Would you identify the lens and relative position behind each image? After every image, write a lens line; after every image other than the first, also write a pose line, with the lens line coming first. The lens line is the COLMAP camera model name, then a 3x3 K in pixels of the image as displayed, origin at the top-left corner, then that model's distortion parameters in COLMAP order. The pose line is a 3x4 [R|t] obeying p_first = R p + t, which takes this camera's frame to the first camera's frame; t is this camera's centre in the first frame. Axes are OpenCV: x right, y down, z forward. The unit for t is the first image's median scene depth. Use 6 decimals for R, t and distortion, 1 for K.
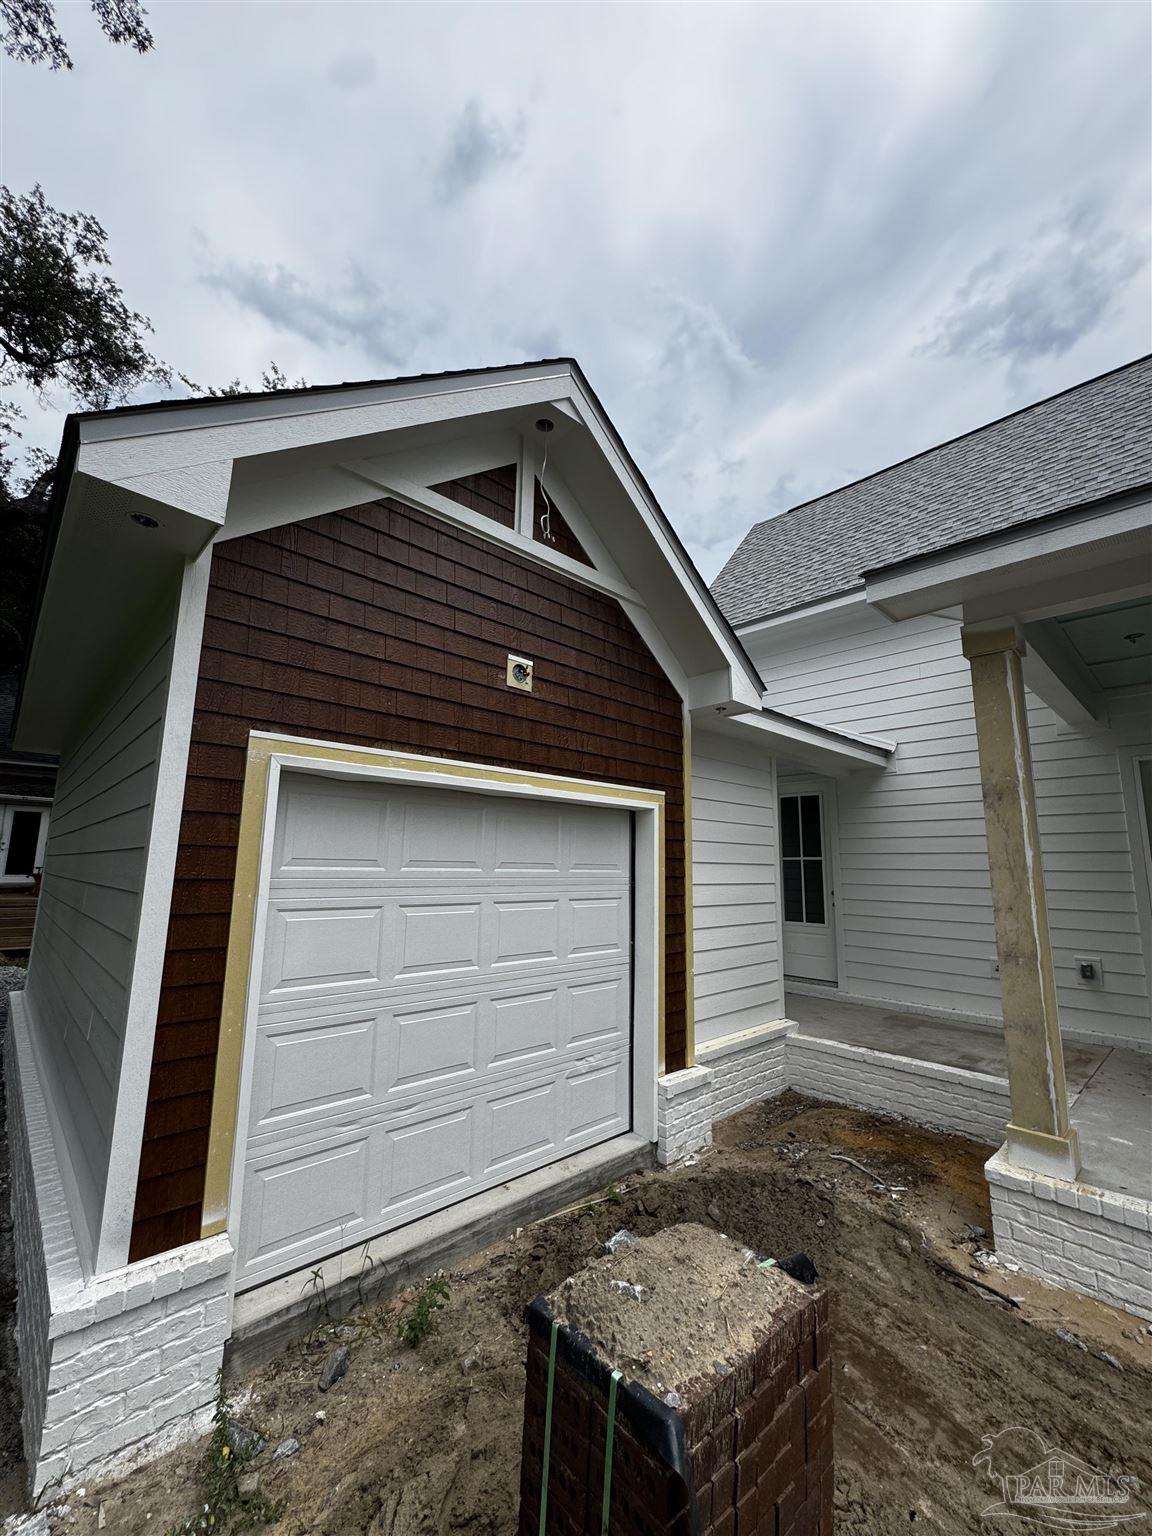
lens RADIAL K [[616.4, 0, 581.4], [0, 616.4, 763.0], [0, 0, 1]] dist [-0.006220, 0.000582]
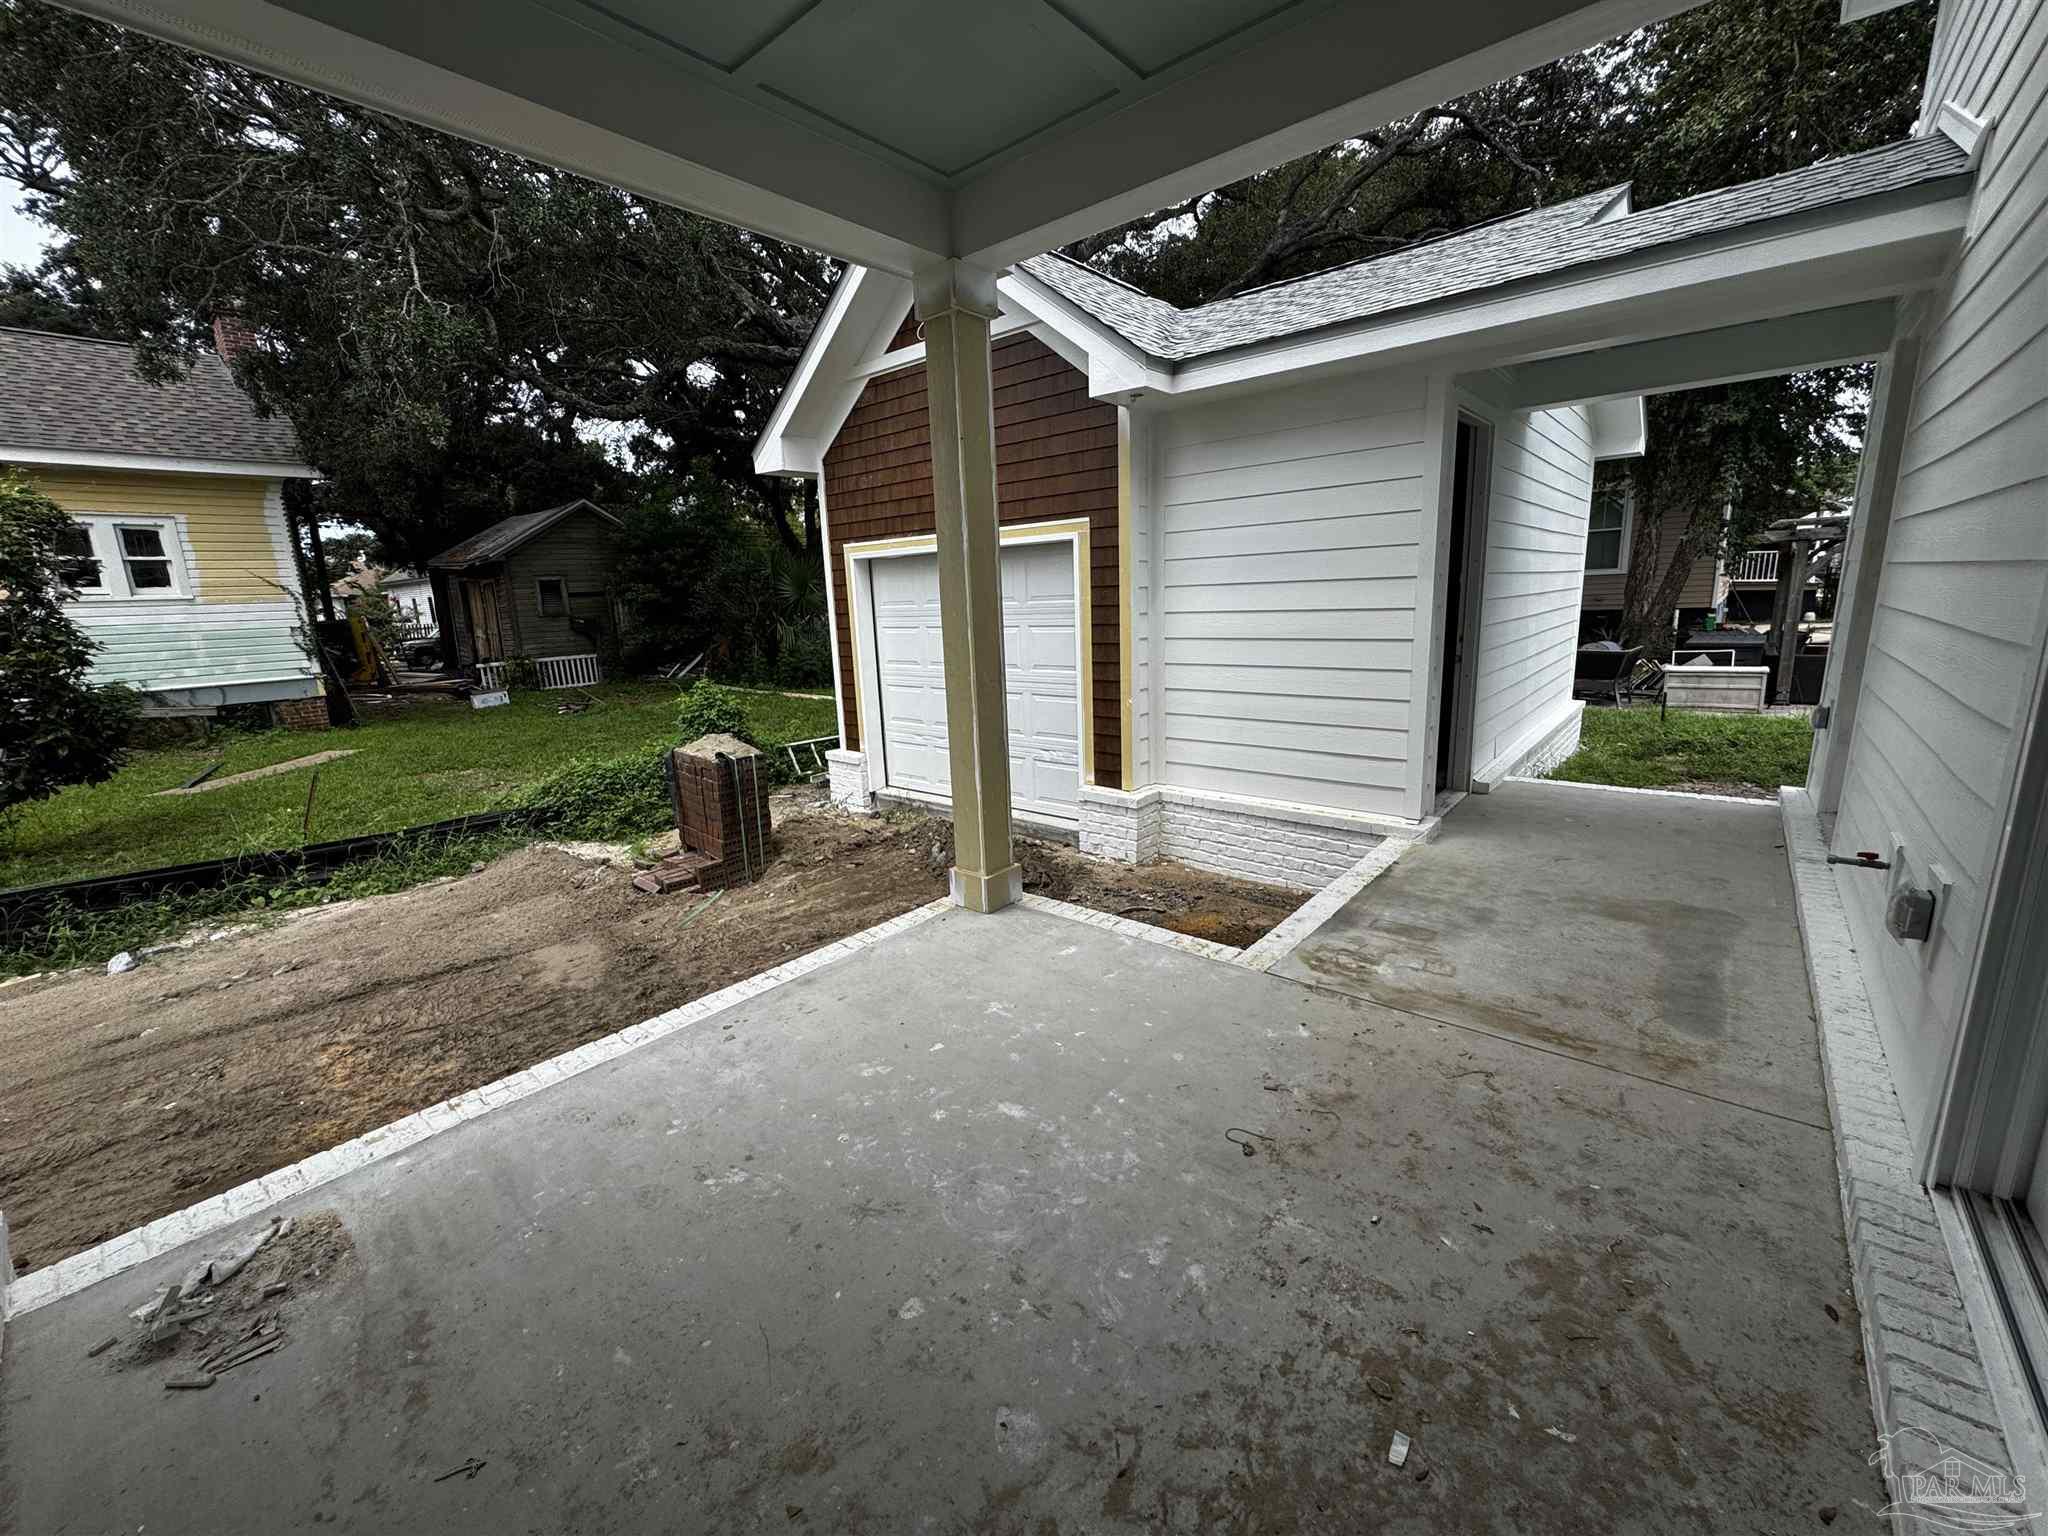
lens RADIAL K [[821.9, 0, 1021.5], [0, 821.9, 766.3], [0, 0, 1]] dist [-0.006220, 0.000582]
pose [[0.102293, 0.187526, -0.976919, 1.691754], [0.205489, 0.956905, 0.205201, 0.154964], [0.973299, -0.221737, 0.059350, 0.855458]]
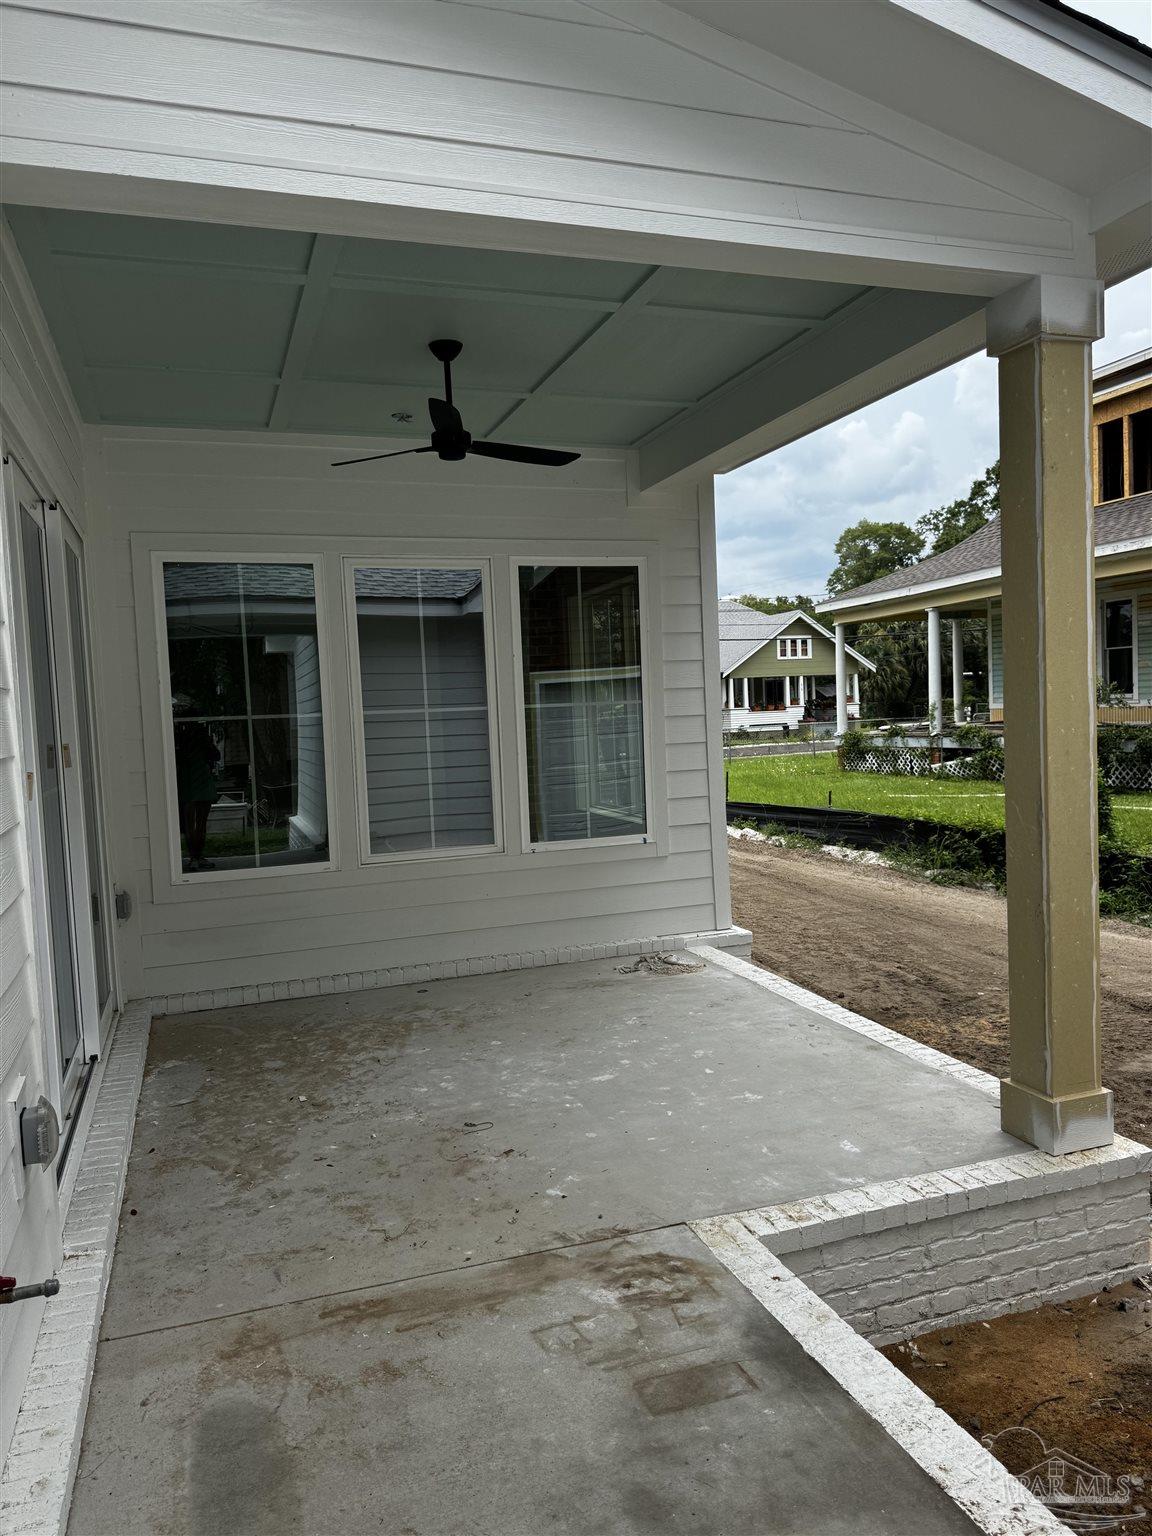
lens RADIAL K [[1085.8, 0, 570.5], [0, 1085.8, 770.0], [0, 0, 1]] dist [0.052340, -0.068178]
pose [[-0.909422, -0.008221, 0.415794, 0.623028], [-0.046370, 0.995575, -0.081736, 0.311332], [-0.413282, -0.093613, -0.905779, 1.983237]]
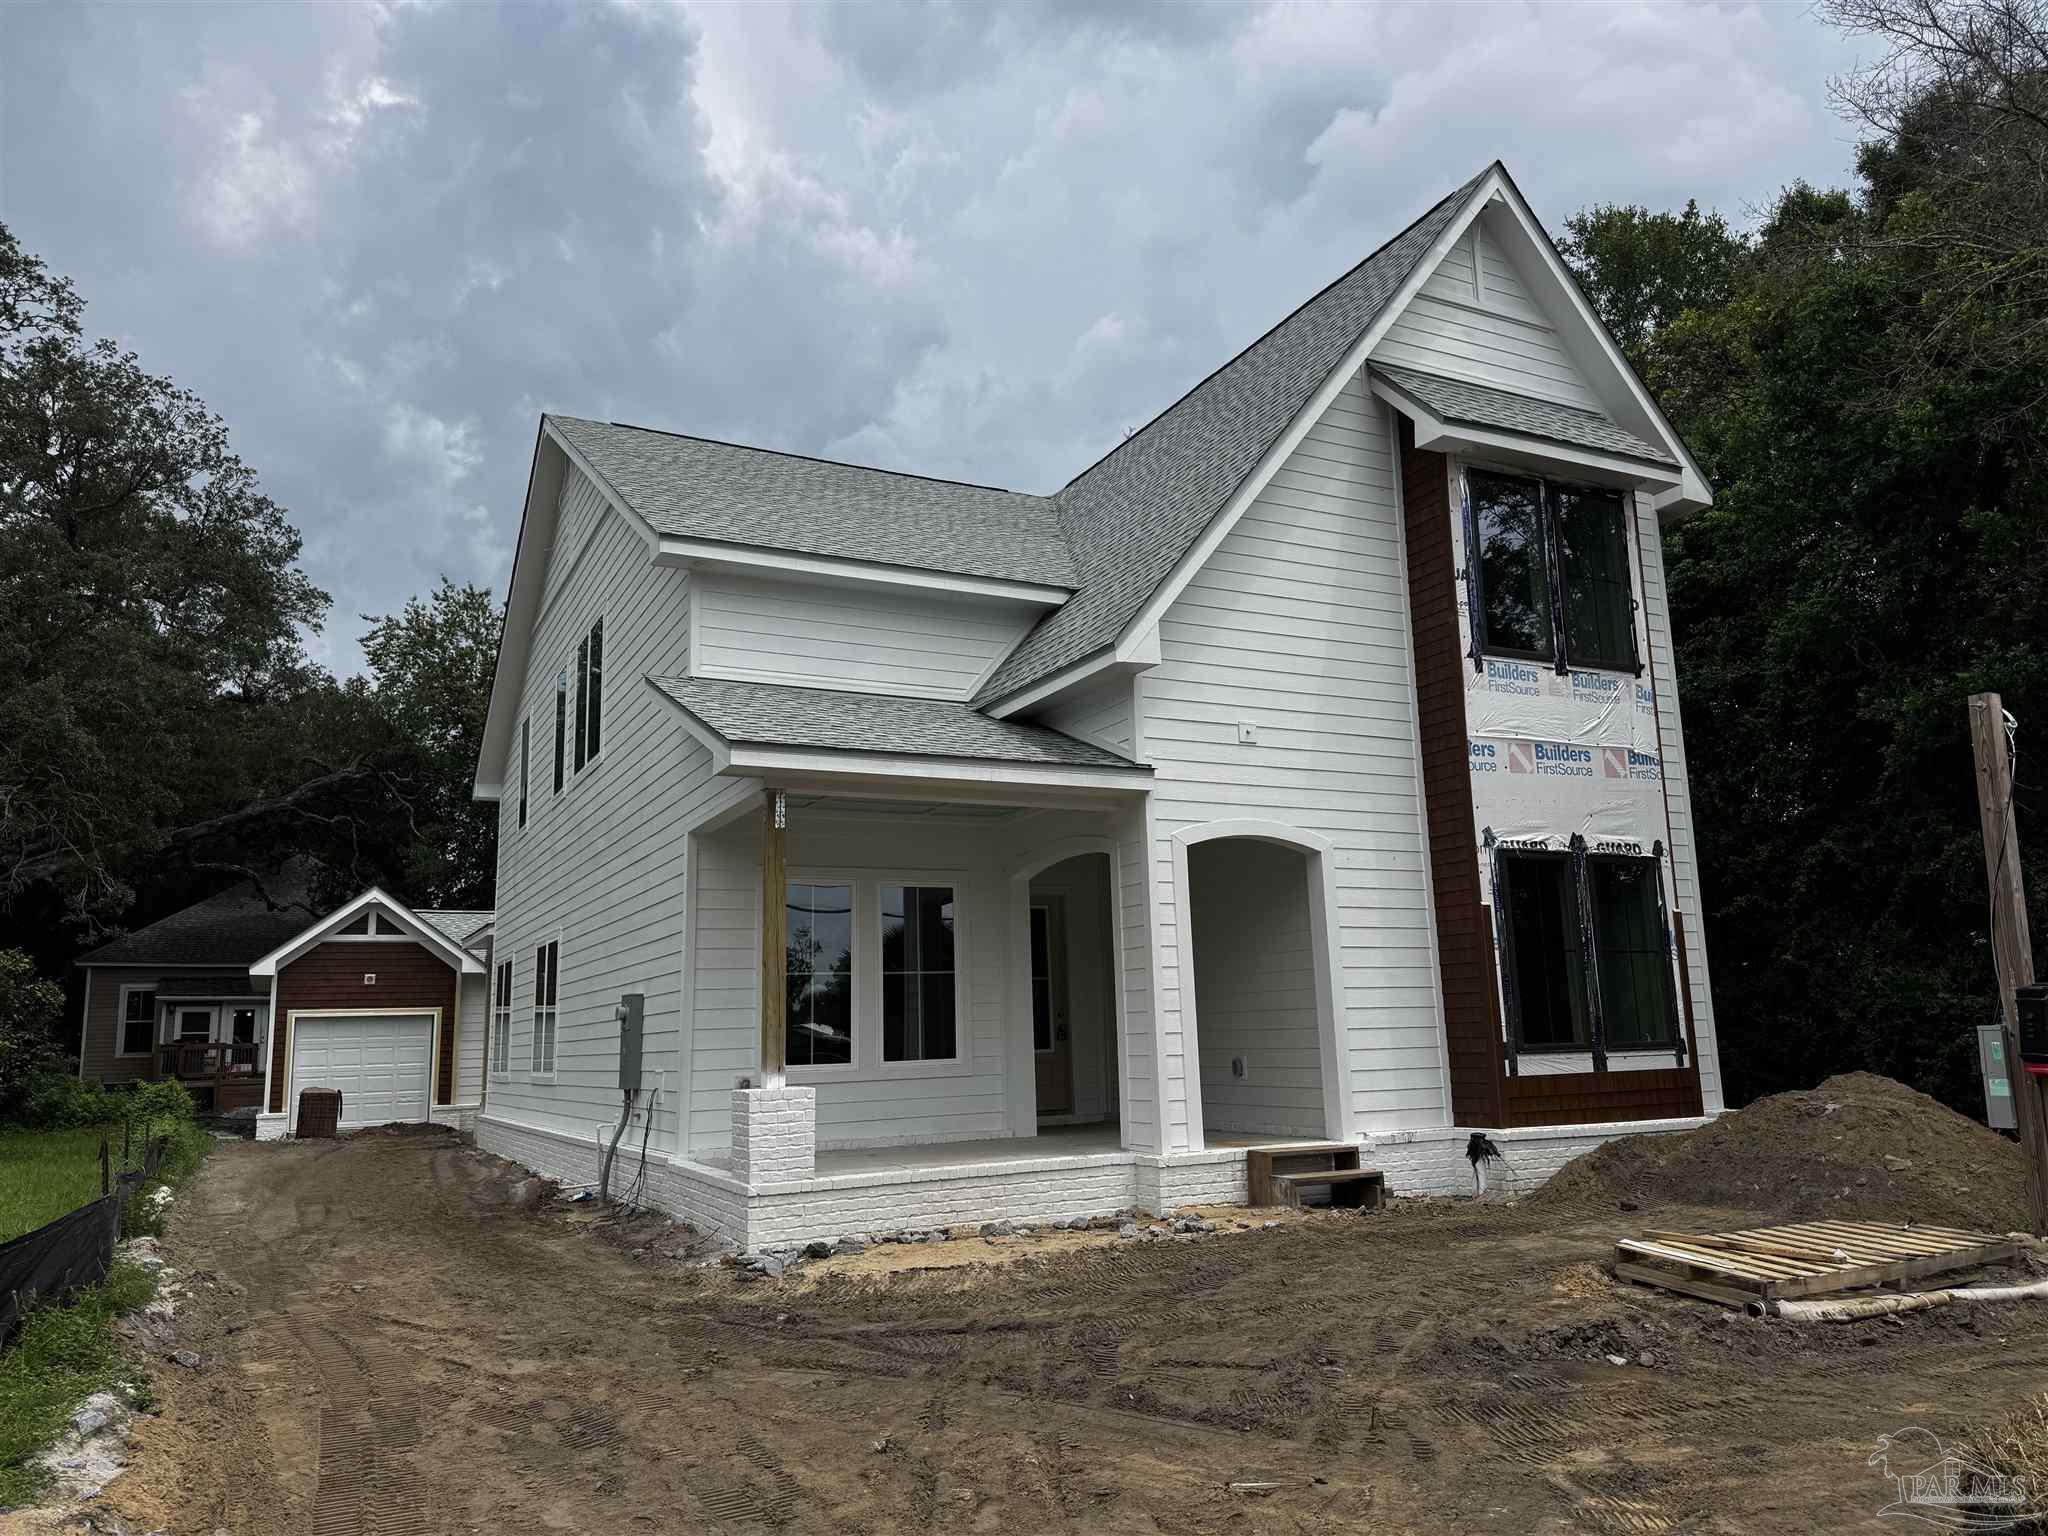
lens RADIAL K [[1447.8, 0, 1018.2], [0, 1447.8, 771.0], [0, 0, 1]] dist [0.052340, -0.068178]
pose [[0.956764, -0.095926, -0.274592, 5.296907], [0.092388, 0.995388, -0.025820, -0.706677], [0.275803, -0.000666, 0.961214, -5.387342]]
